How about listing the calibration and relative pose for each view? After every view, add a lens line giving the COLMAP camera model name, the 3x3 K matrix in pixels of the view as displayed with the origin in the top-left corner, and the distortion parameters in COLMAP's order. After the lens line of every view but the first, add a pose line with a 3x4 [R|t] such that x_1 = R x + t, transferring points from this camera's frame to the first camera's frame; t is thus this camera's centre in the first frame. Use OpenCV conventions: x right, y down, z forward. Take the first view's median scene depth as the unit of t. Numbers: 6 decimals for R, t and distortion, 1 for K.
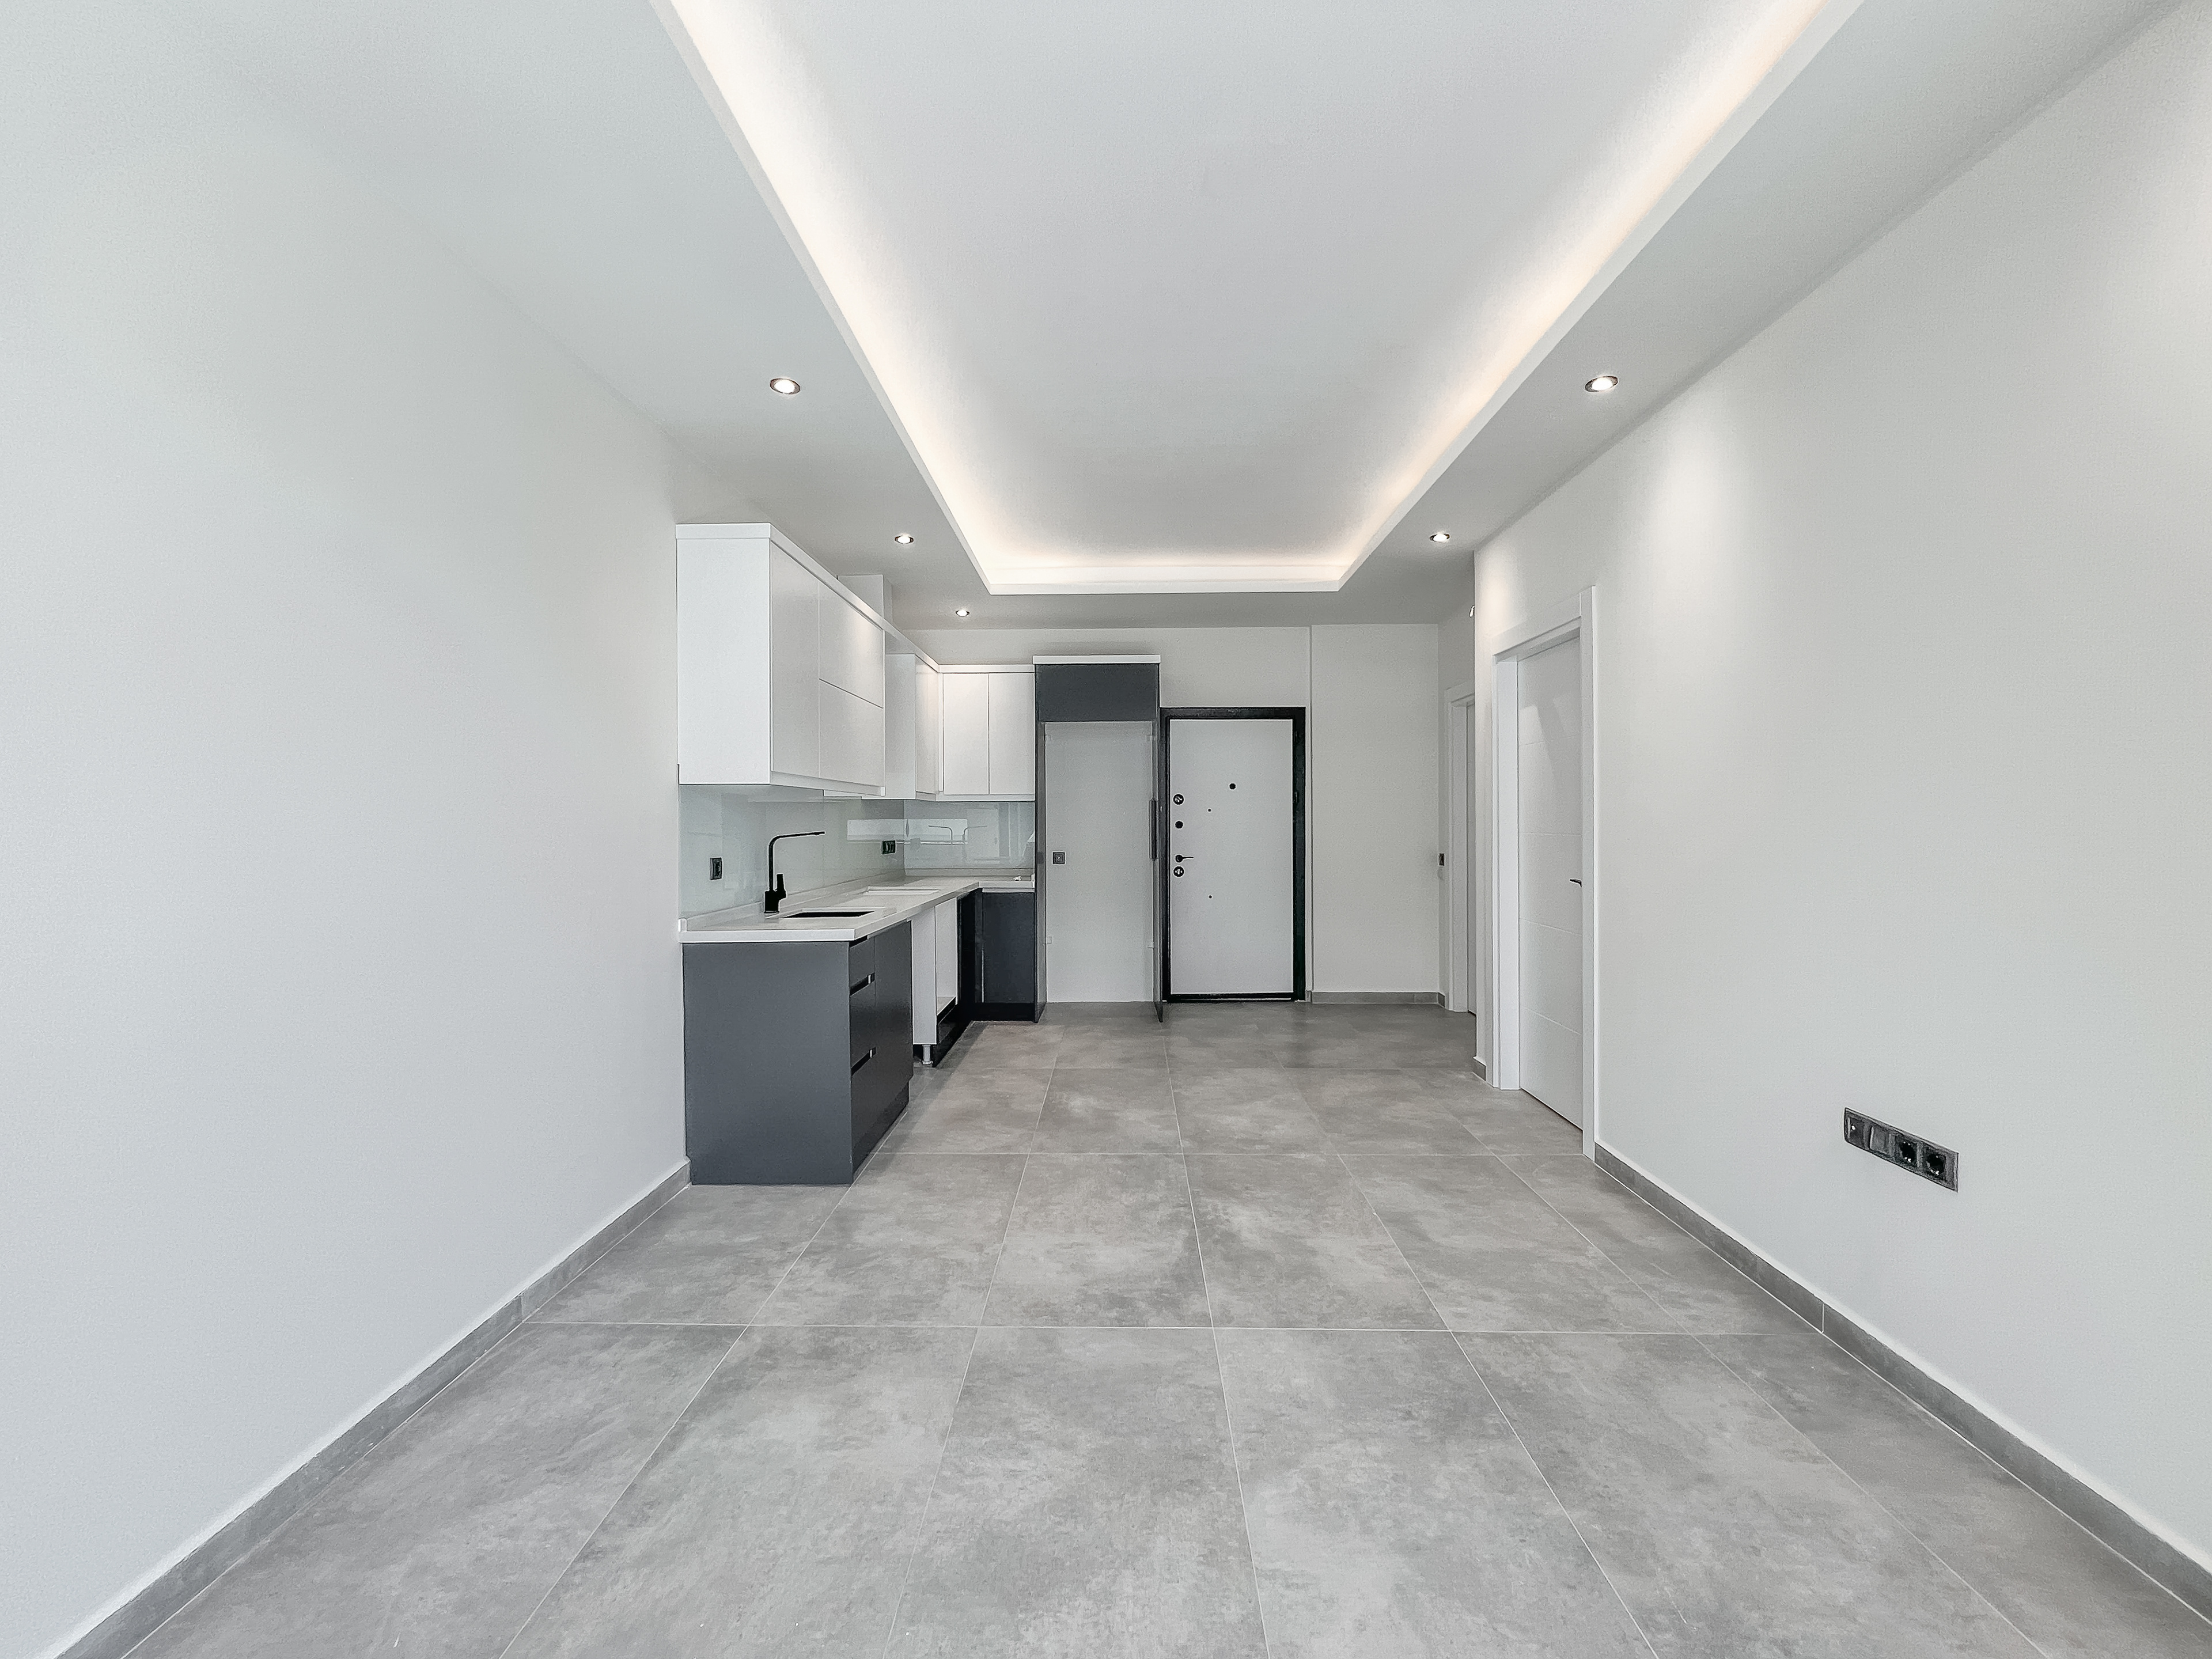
lens RADIAL K [[913.4, 0, 1056.0], [0, 913.4, 813.4], [0, 0, 1]] dist [0.000723, 0.000800]
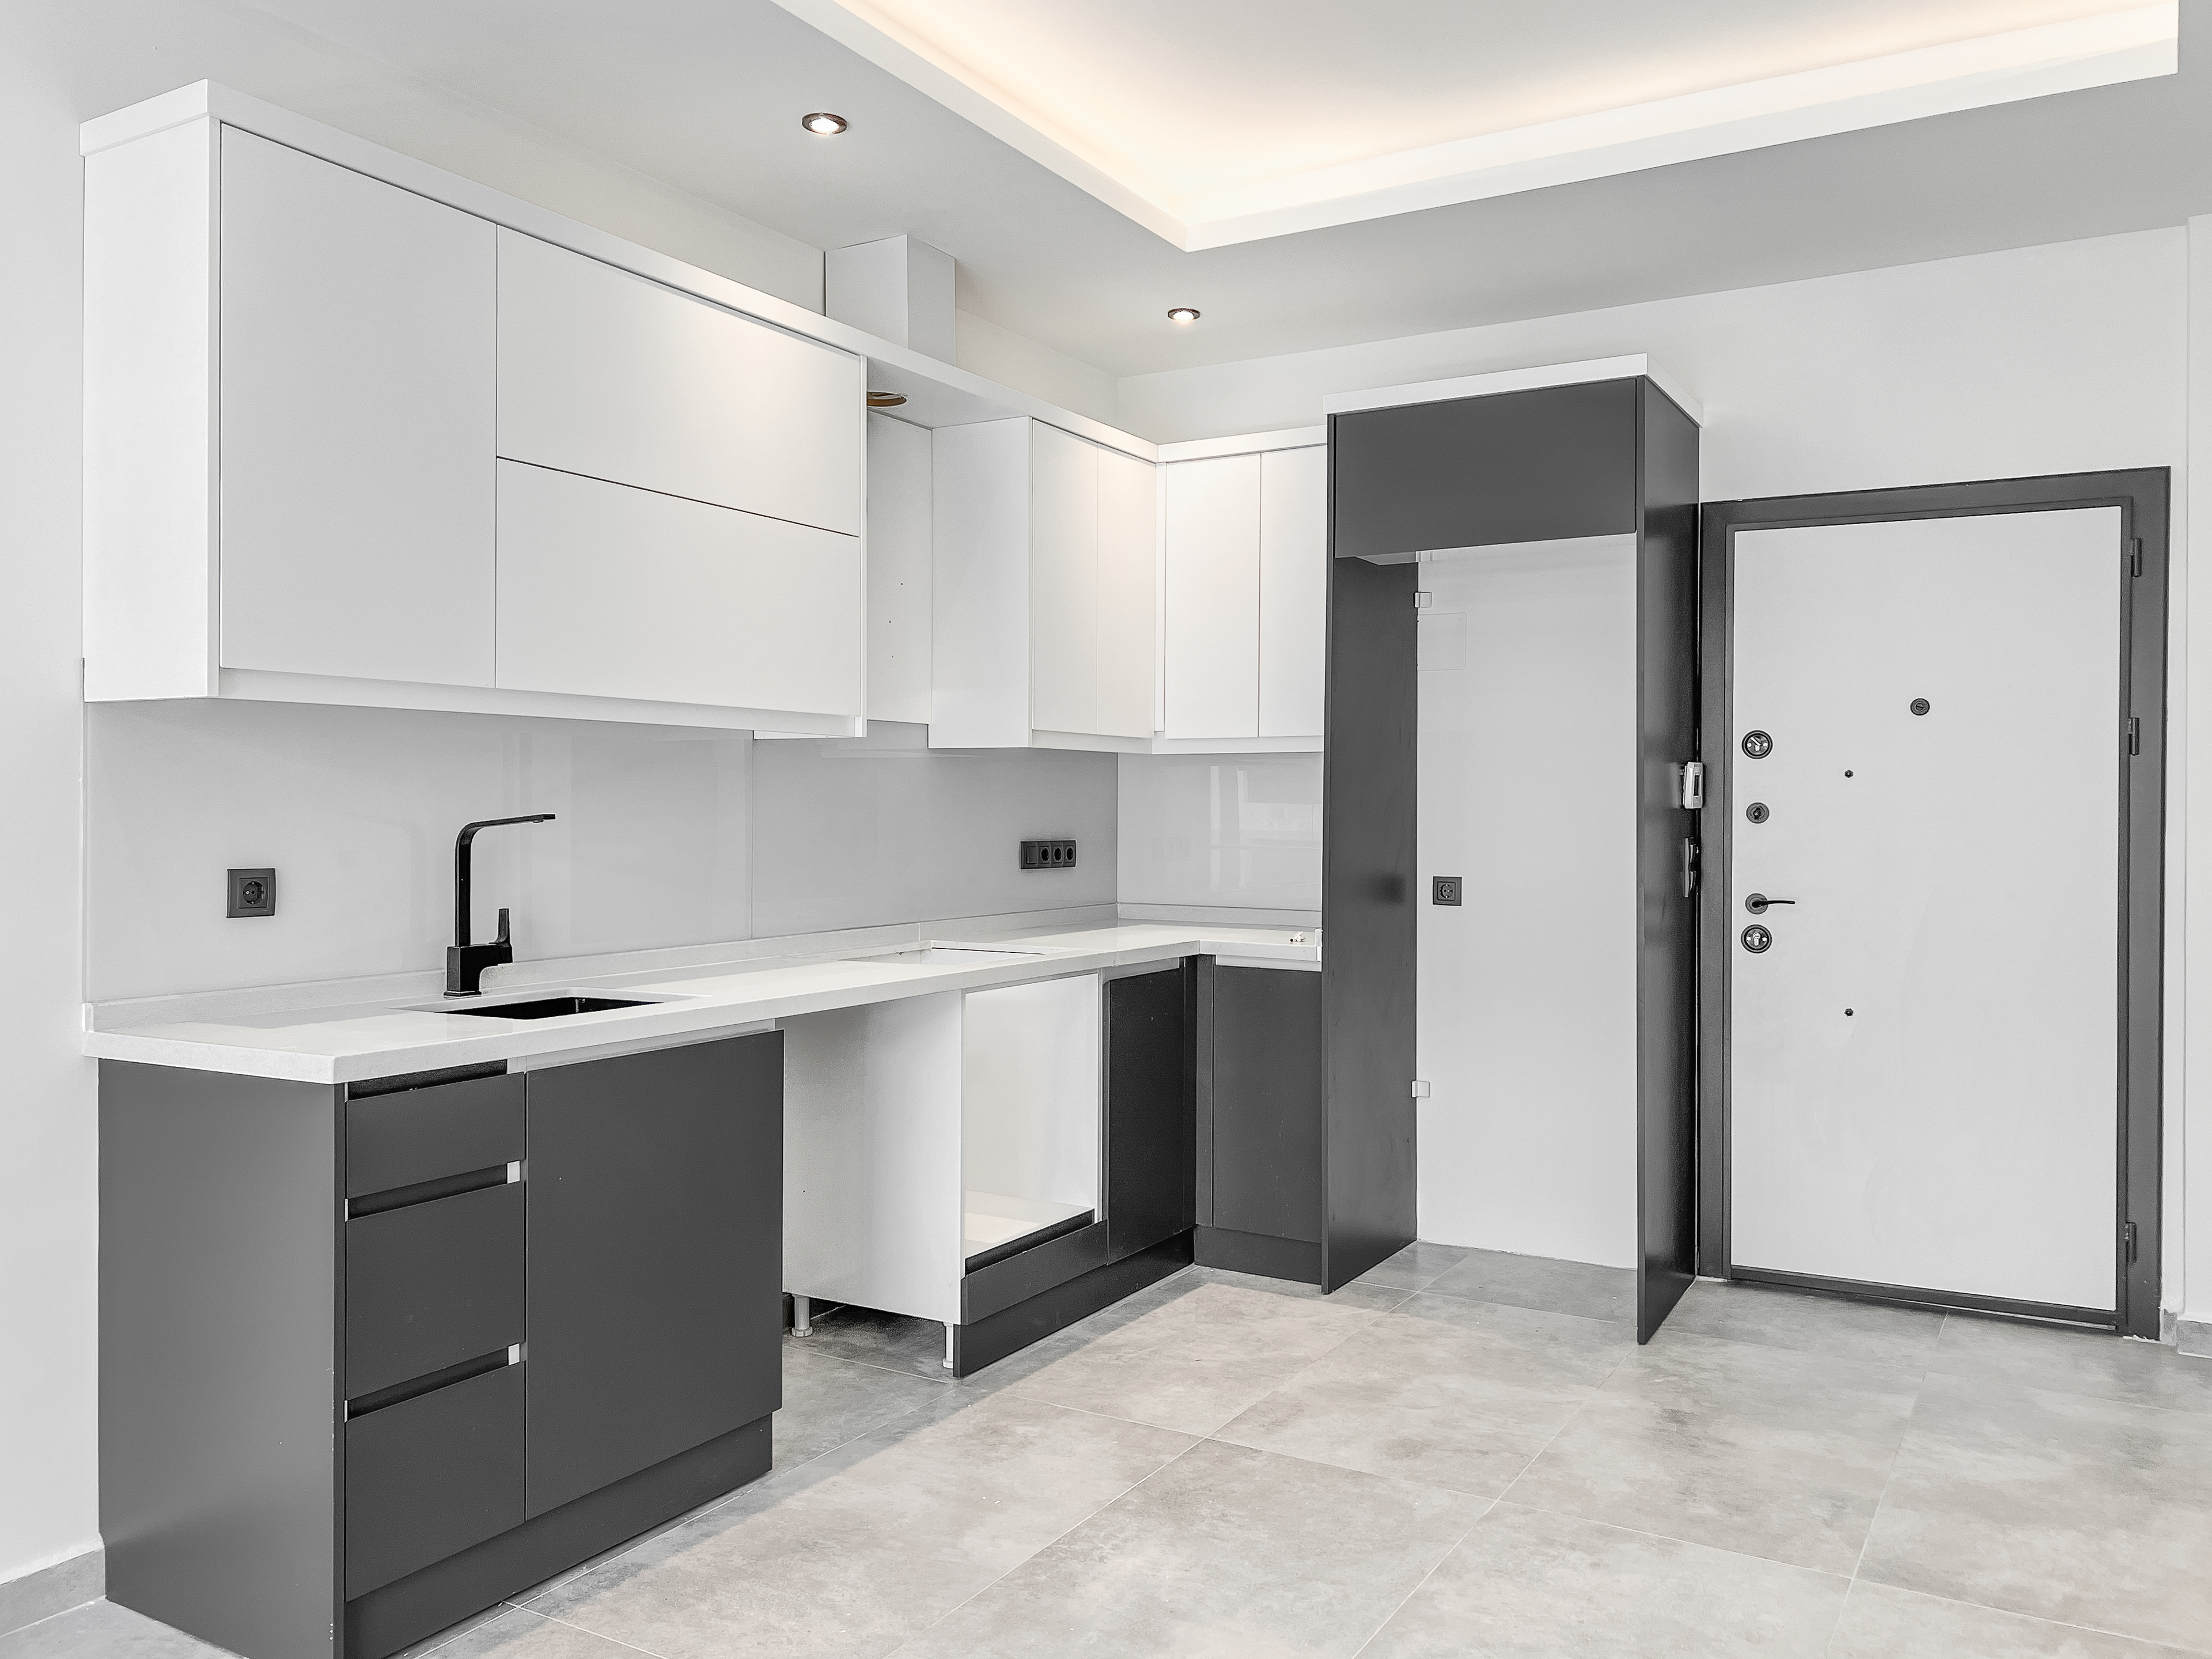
lens RADIAL K [[1669.0, 0, 1049.2], [0, 1669.0, 801.0], [0, 0, 1]] dist [0.013457, -0.007232]
pose [[0.878188, 0.002885, -0.478307, 0.213198], [-0.002745, 0.999996, 0.000991, 0.007975], [0.478308, 0.000442, 0.878192, 0.269816]]
